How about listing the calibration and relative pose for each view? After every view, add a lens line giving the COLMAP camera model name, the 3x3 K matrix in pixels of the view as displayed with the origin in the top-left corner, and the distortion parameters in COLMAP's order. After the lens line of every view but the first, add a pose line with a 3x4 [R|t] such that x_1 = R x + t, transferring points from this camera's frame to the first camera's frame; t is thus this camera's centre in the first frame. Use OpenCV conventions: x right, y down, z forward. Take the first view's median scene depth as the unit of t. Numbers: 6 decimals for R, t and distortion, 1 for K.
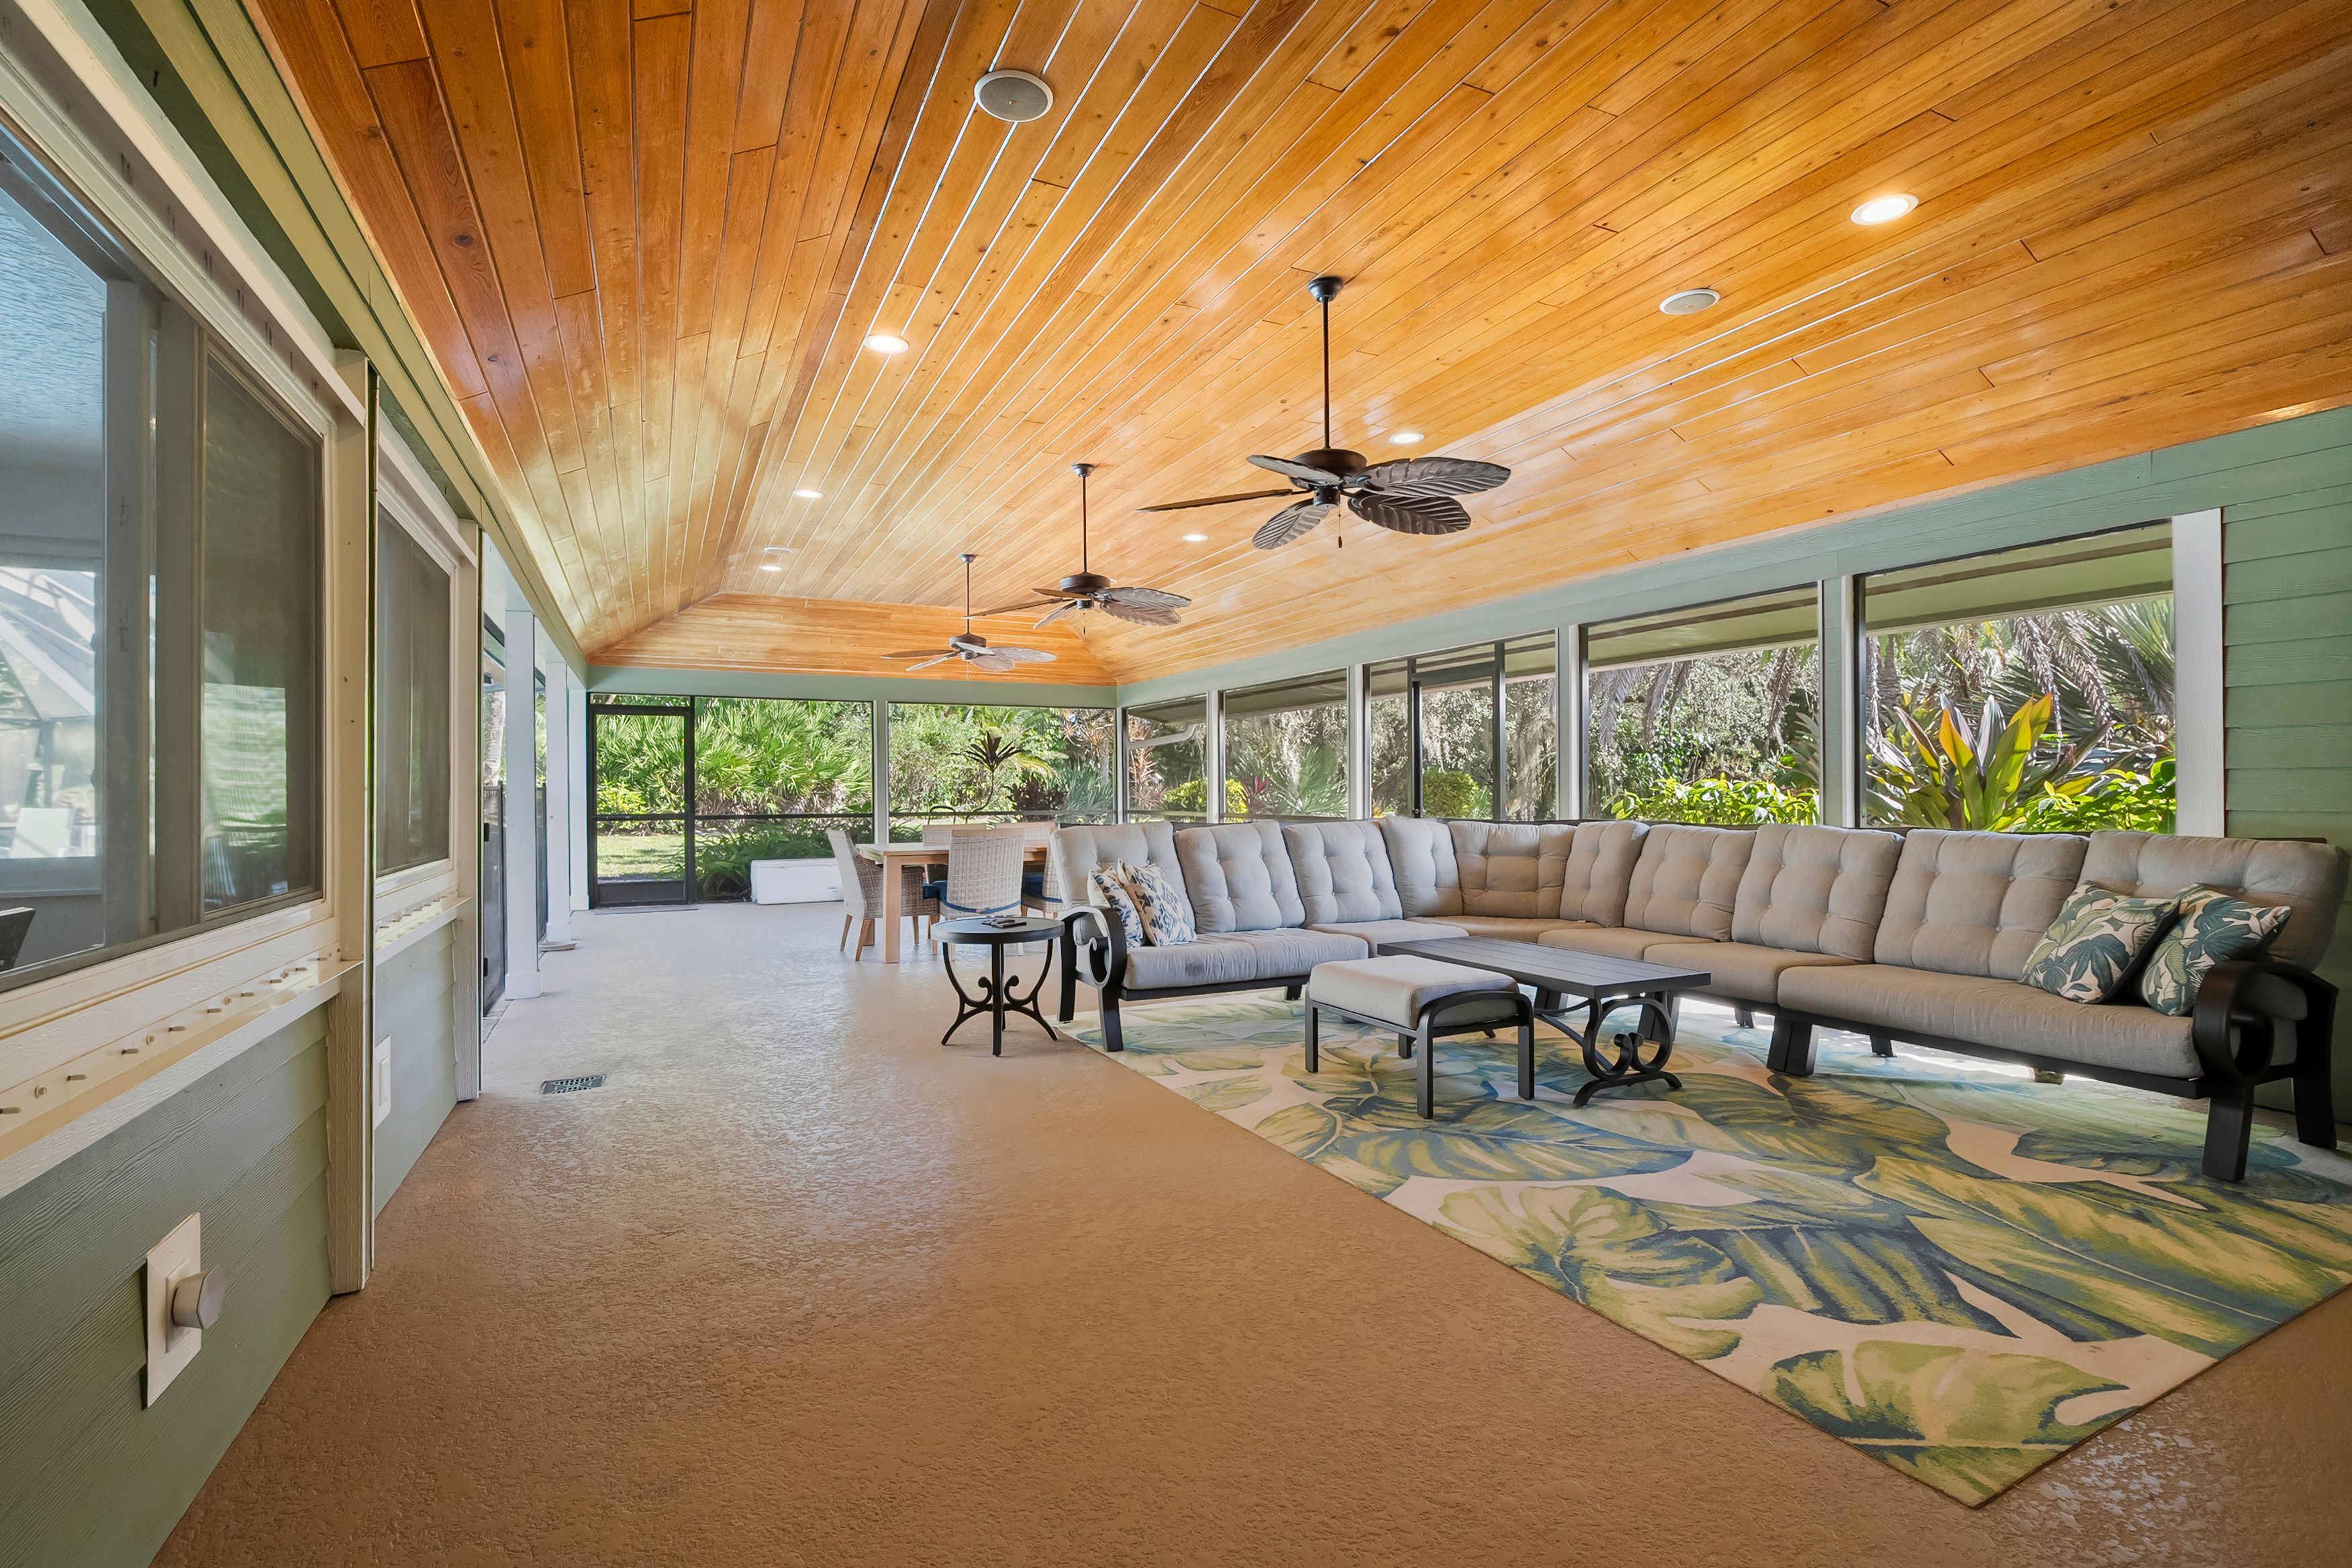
lens RADIAL K [[1069.3, 0, 1173.6], [0, 1069.3, 786.8], [0, 0, 1]] dist [-0.004893, 0.001340]
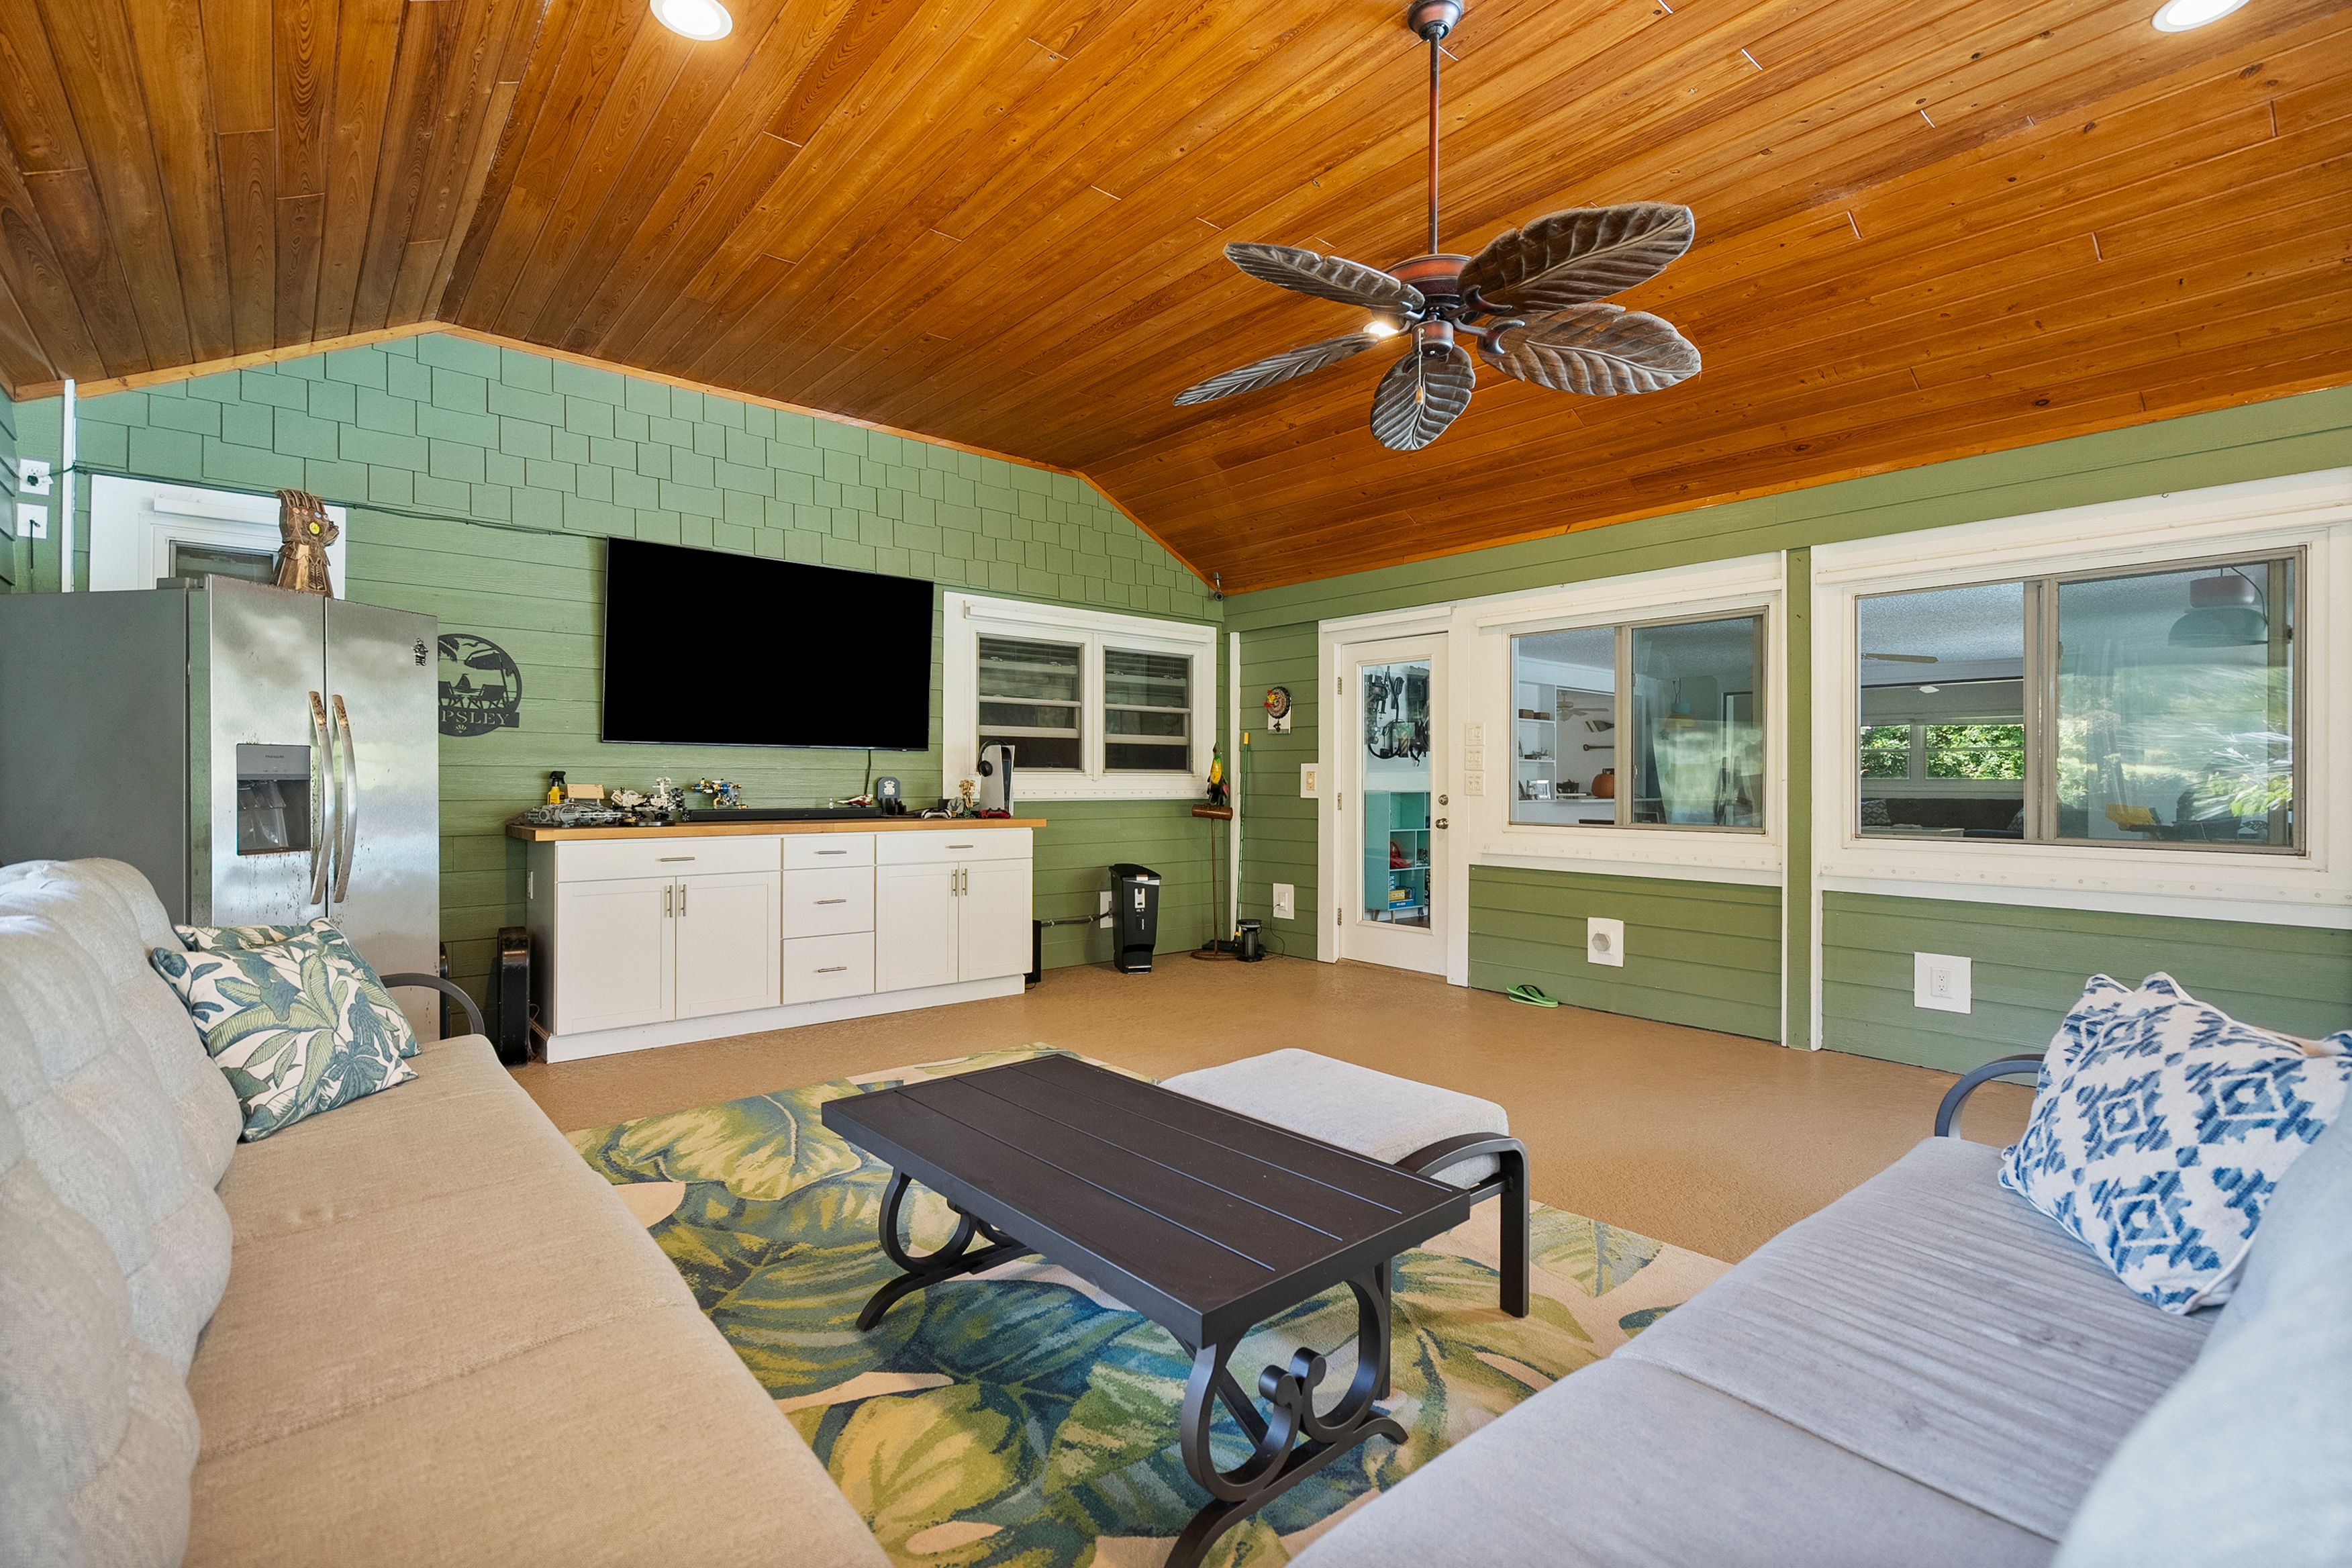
lens RADIAL K [[1069.3, 0, 1179.5], [0, 1069.3, 779.2], [0, 0, 1]] dist [-0.004893, 0.001340]
pose [[-0.970274, 0.001054, -0.242006, 0.580124], [0.001714, 0.999995, -0.002518, 0.001411], [0.242003, -0.002858, -0.970271, 2.044373]]
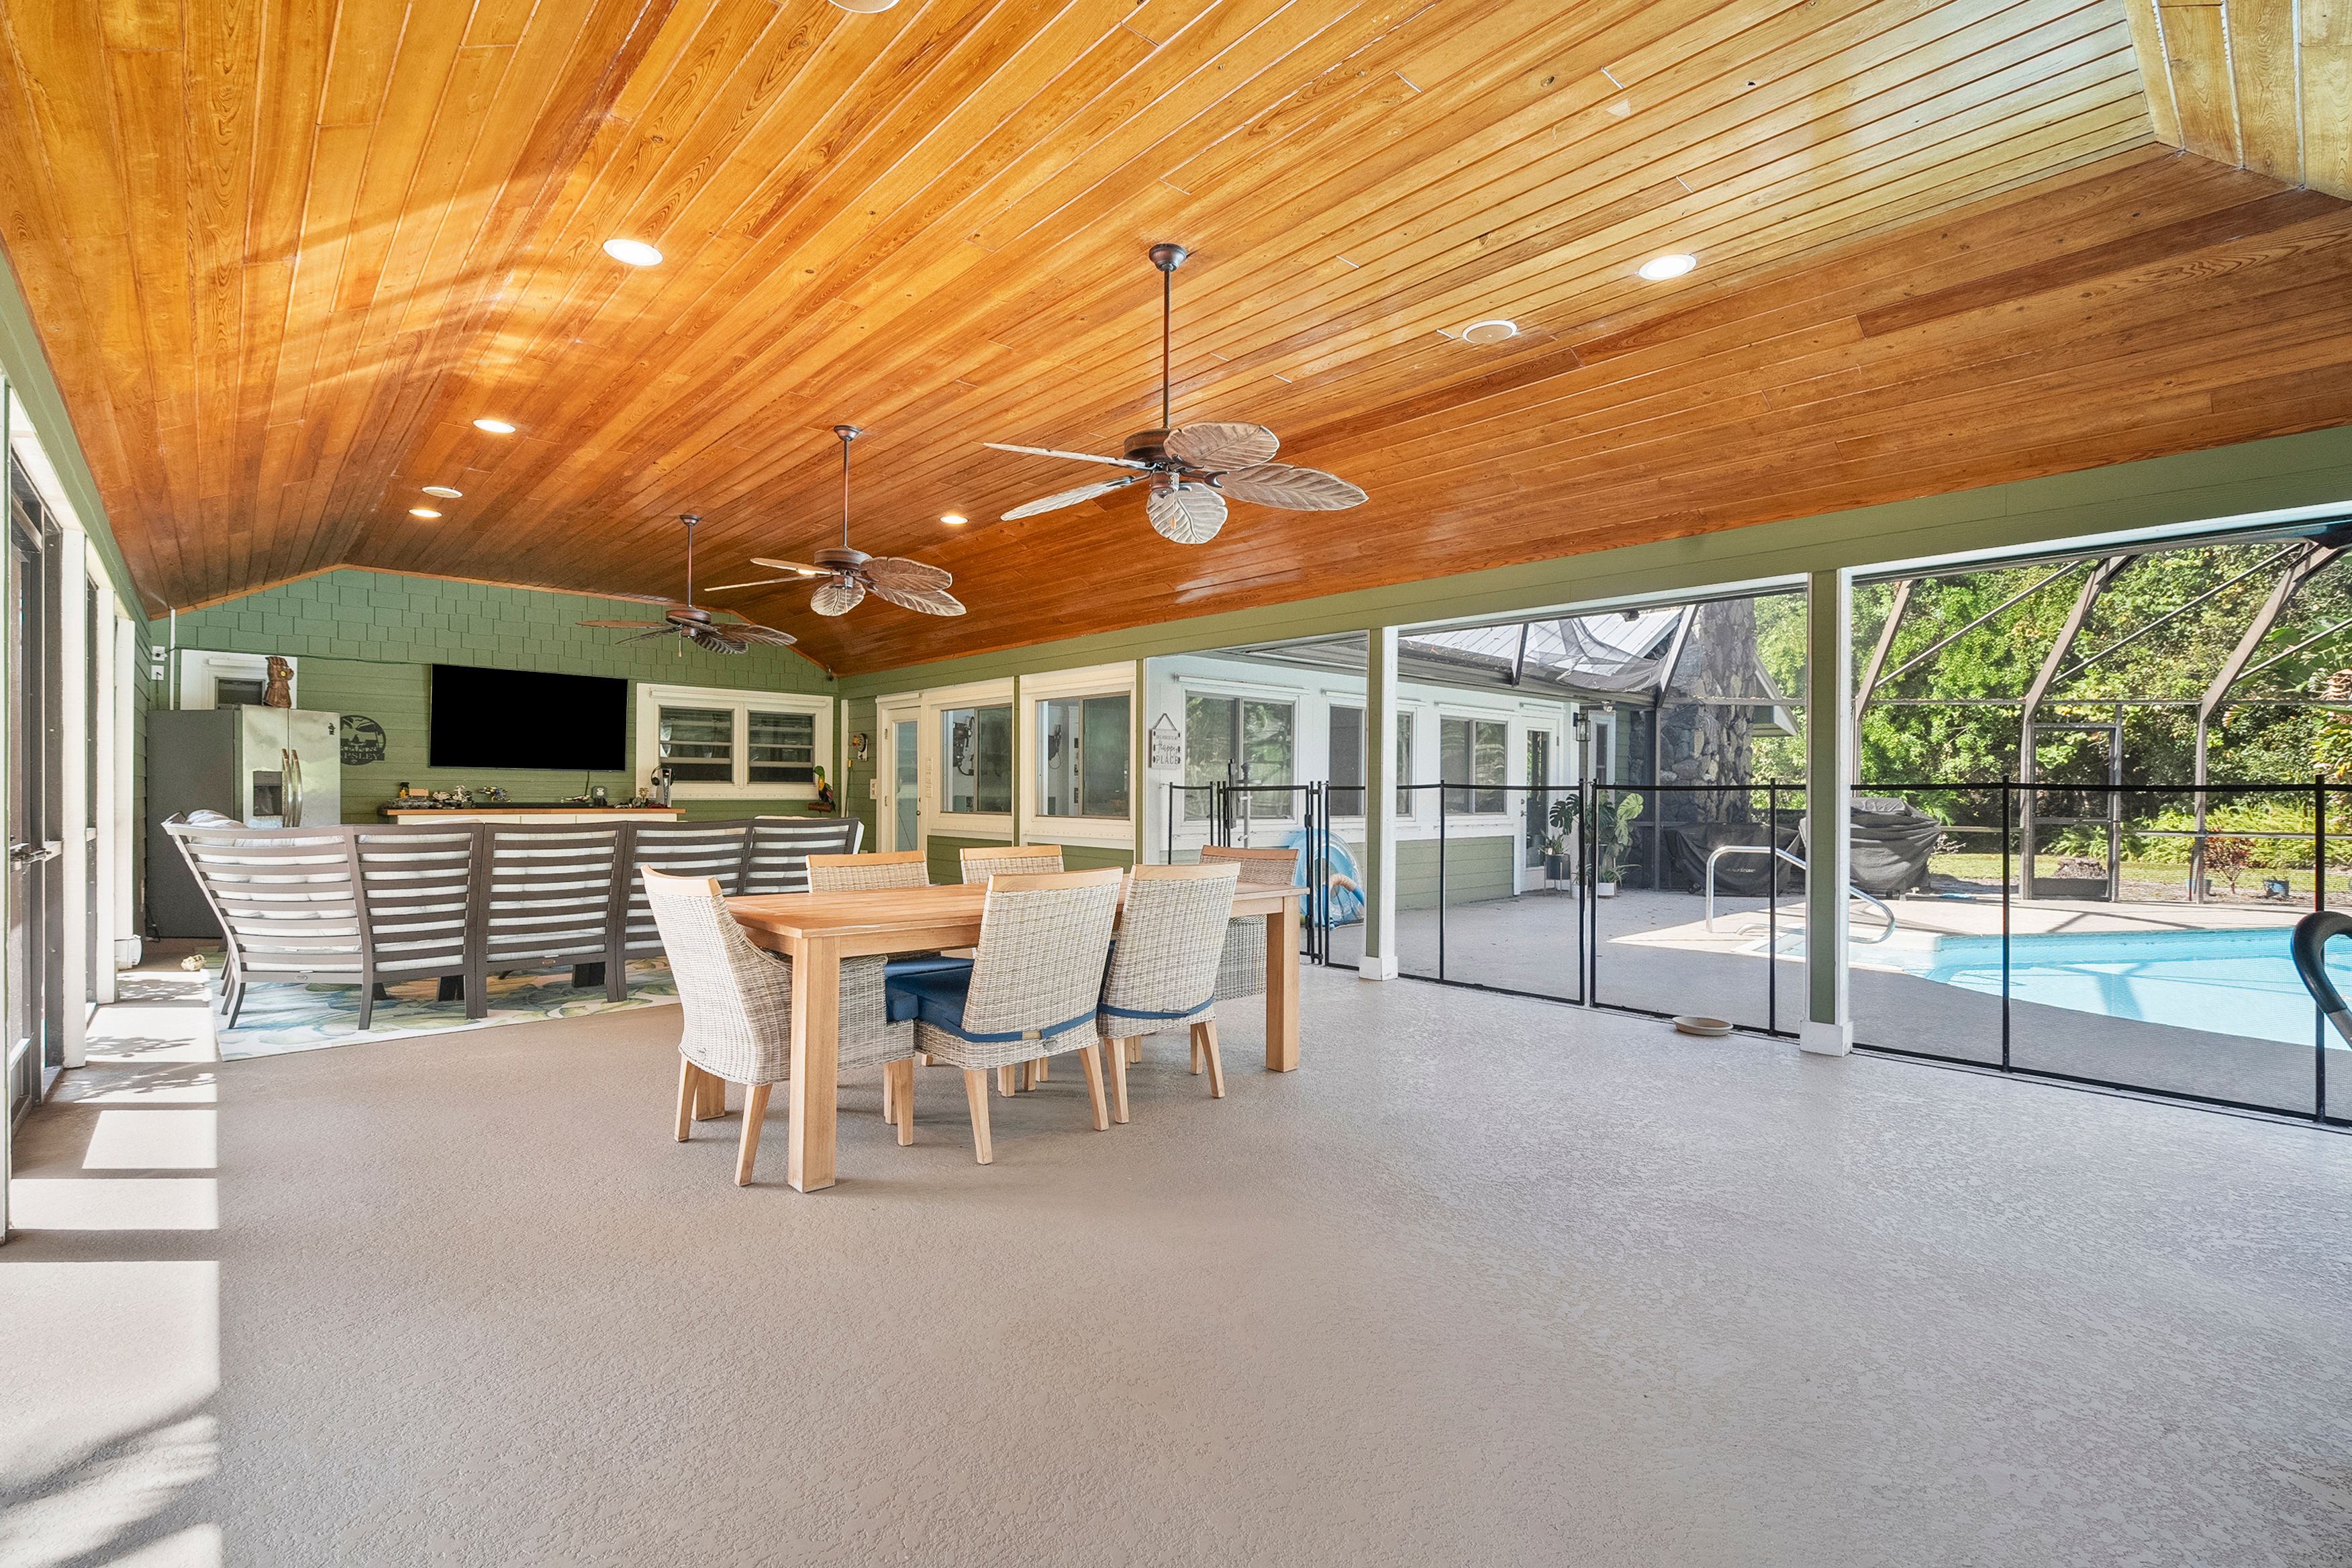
lens RADIAL K [[1069.3, 0, 1178.6], [0, 1069.3, 791.9], [0, 0, 1]] dist [-0.004893, 0.001340]
pose [[-0.962244, -0.001468, -0.272185, 0.121133], [-0.000963, 0.999998, -0.001992, 0.009872], [0.272188, -0.001655, -0.962243, 3.094810]]
